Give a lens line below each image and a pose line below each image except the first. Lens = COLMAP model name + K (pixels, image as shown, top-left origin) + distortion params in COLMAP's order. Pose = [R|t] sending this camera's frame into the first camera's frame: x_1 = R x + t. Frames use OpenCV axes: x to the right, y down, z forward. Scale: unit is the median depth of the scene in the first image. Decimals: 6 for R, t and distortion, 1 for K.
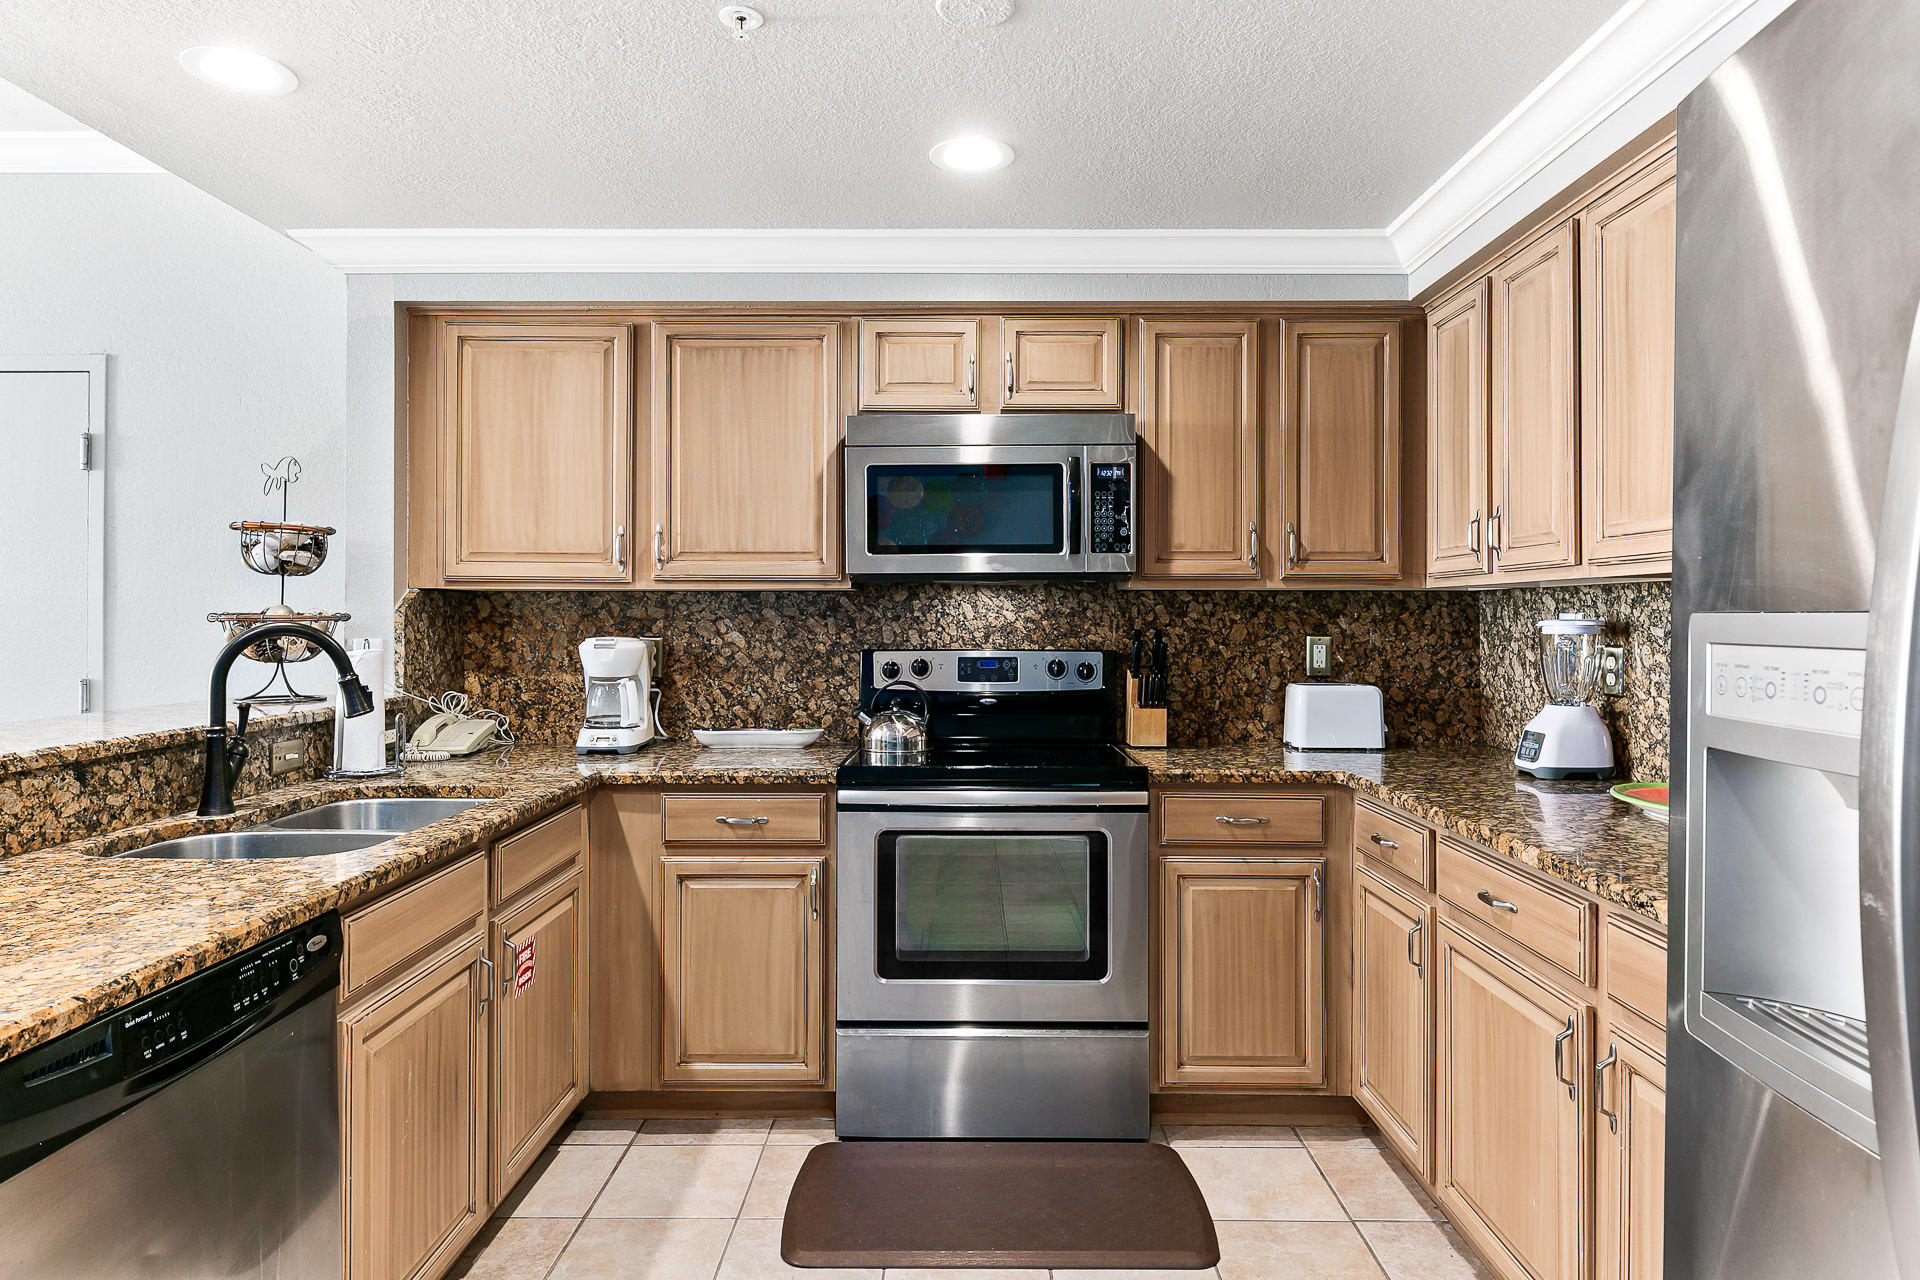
lens RADIAL K [[1074.4, 0, 960.5], [0, 1074.4, 630.4], [0, 0, 1]] dist [0.000484, 0.000007]
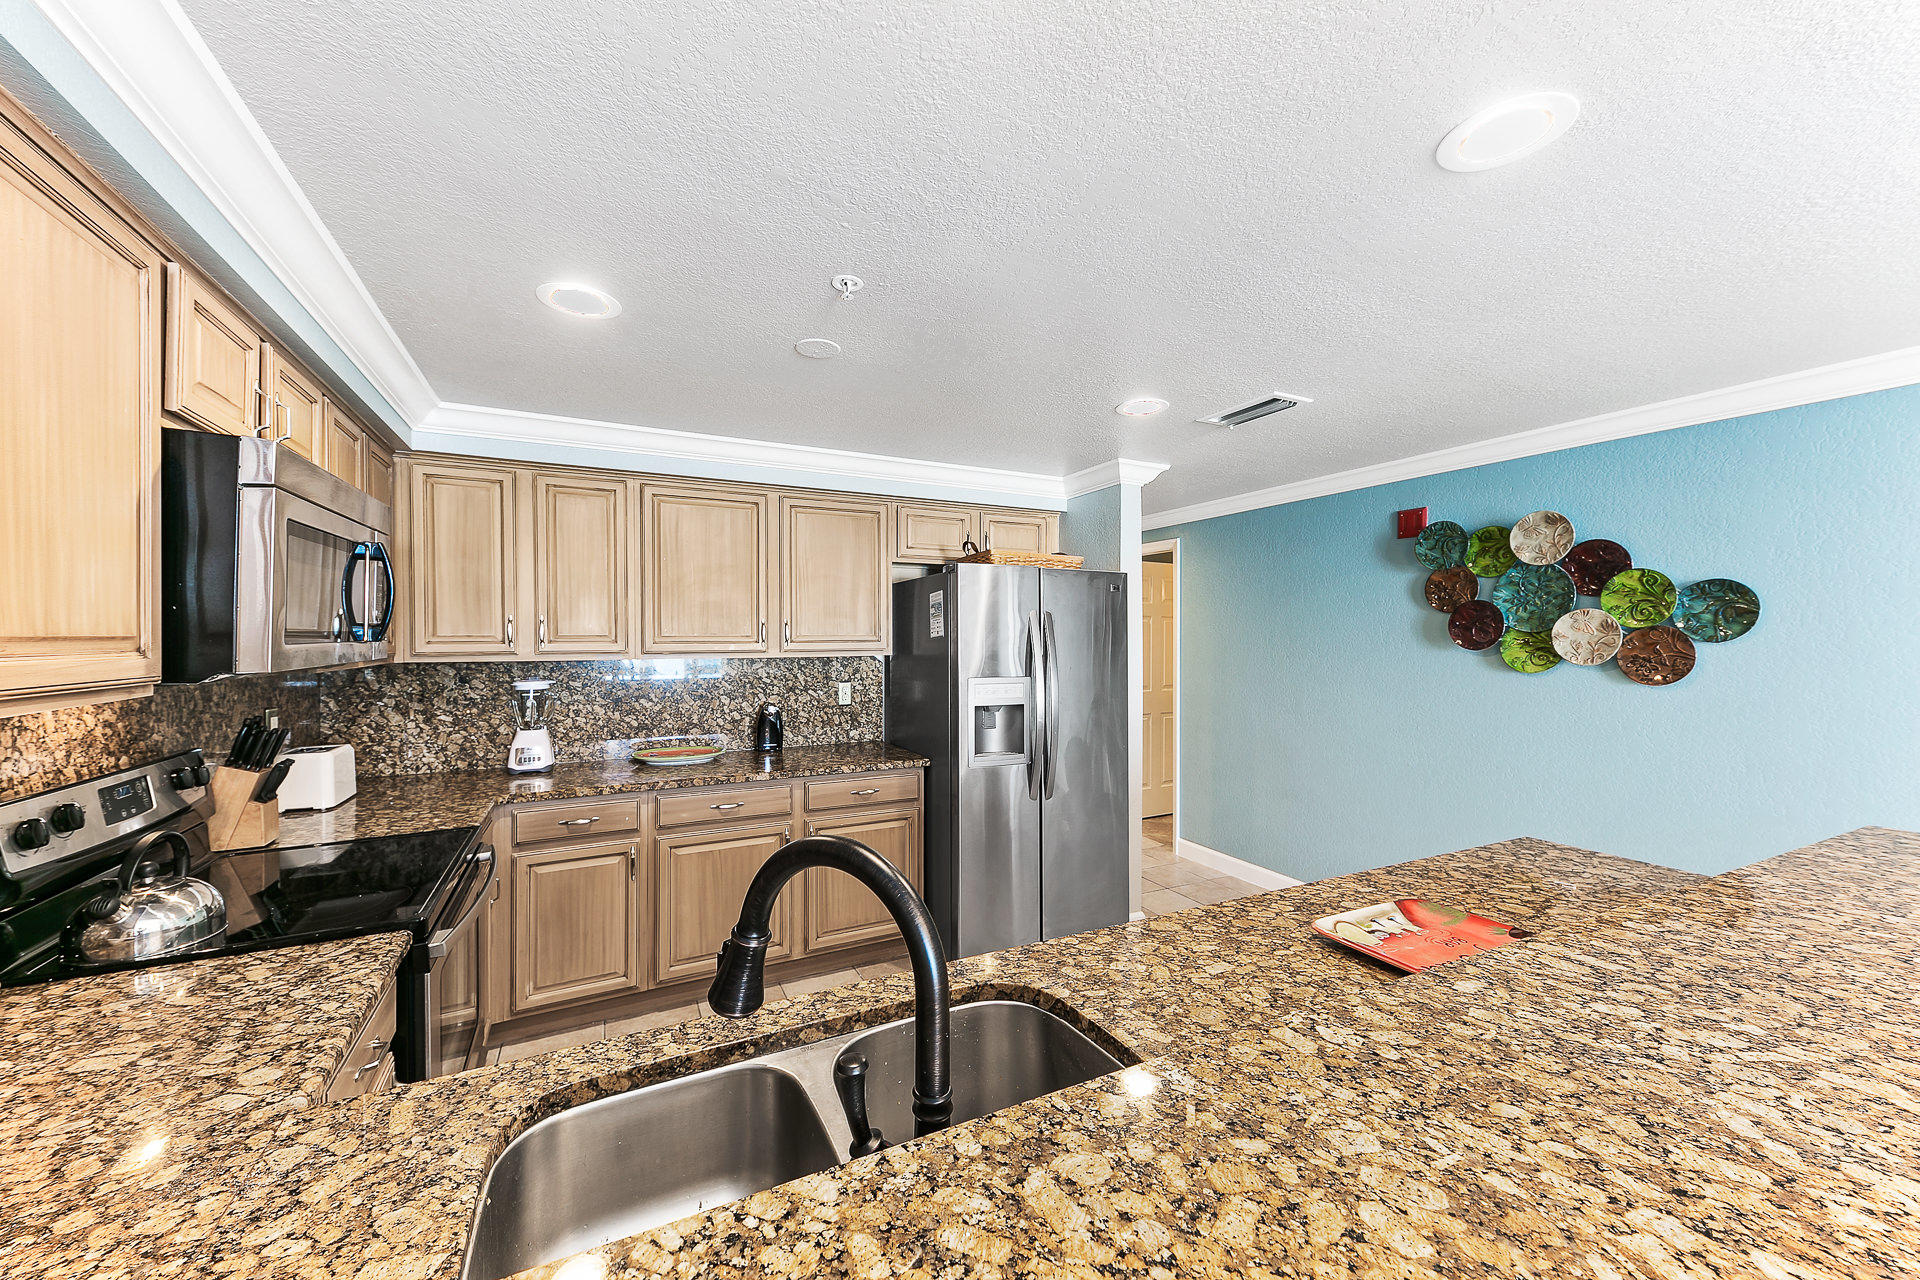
lens RADIAL K [[732.6, 0, 961.7], [0, 732.6, 632.6], [0, 0, 1]] dist [0.000228, 0.000002]
pose [[-0.457799, -0.002312, 0.889053, -0.814123], [0.004233, 0.999980, 0.004780, -0.090500], [-0.889046, 0.005951, -0.457780, 0.903927]]
